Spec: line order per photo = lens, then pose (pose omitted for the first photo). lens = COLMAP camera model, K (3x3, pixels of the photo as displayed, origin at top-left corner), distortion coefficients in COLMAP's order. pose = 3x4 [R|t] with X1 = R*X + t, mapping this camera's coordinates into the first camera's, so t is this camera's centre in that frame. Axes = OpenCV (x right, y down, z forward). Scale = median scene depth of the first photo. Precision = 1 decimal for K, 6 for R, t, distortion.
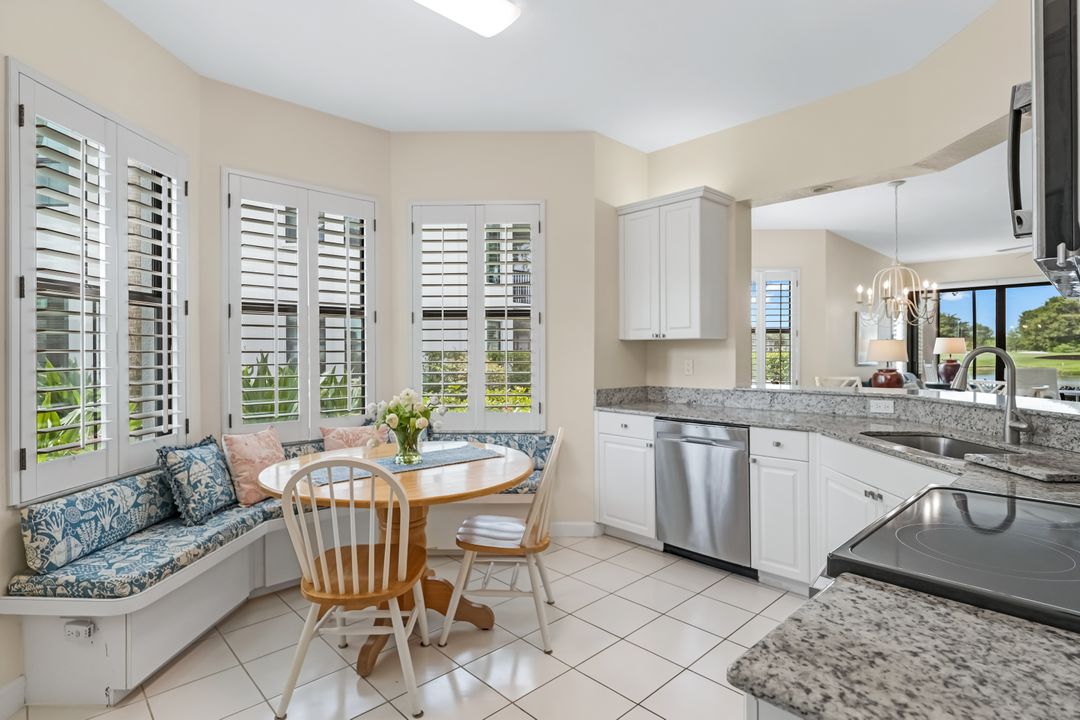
lens RADIAL K [[547.0, 0, 522.5], [0, 547.0, 344.5], [0, 0, 1]] dist [-0.015141, 0.003549]
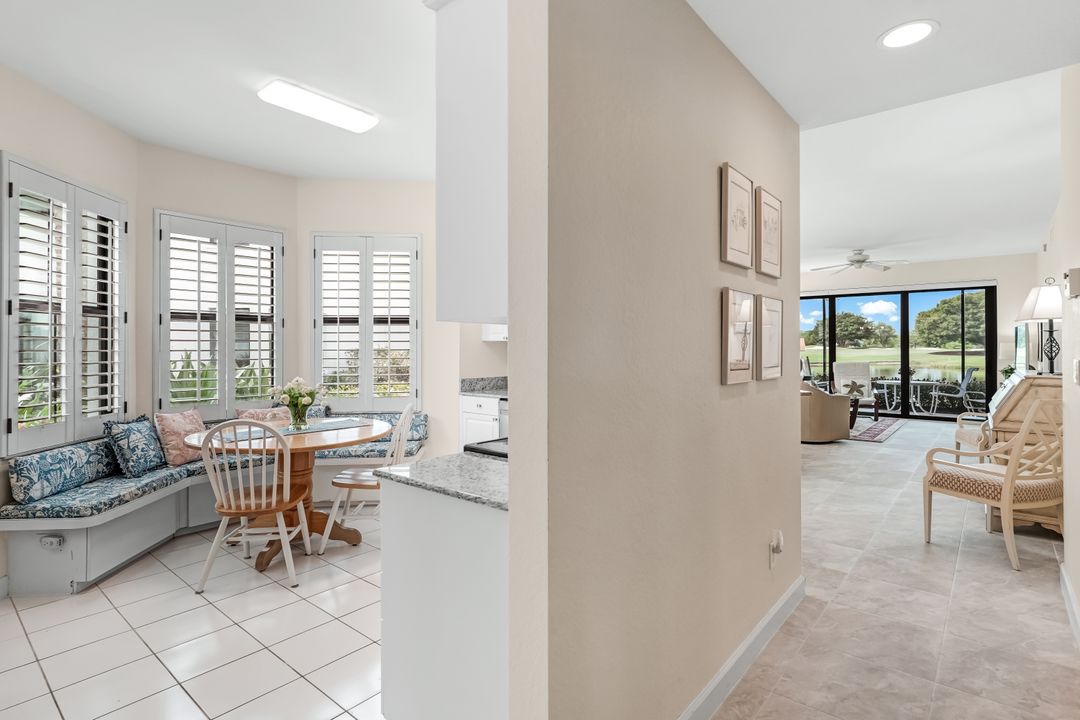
lens RADIAL K [[547.0, 0, 544.2], [0, 547.0, 337.4], [0, 0, 1]] dist [-0.015141, 0.003549]
pose [[0.990445, 0.003185, 0.137874, 0.224267], [-0.002352, 0.999978, -0.006209, -0.014513], [-0.137890, 0.005825, 0.990430, -0.481261]]
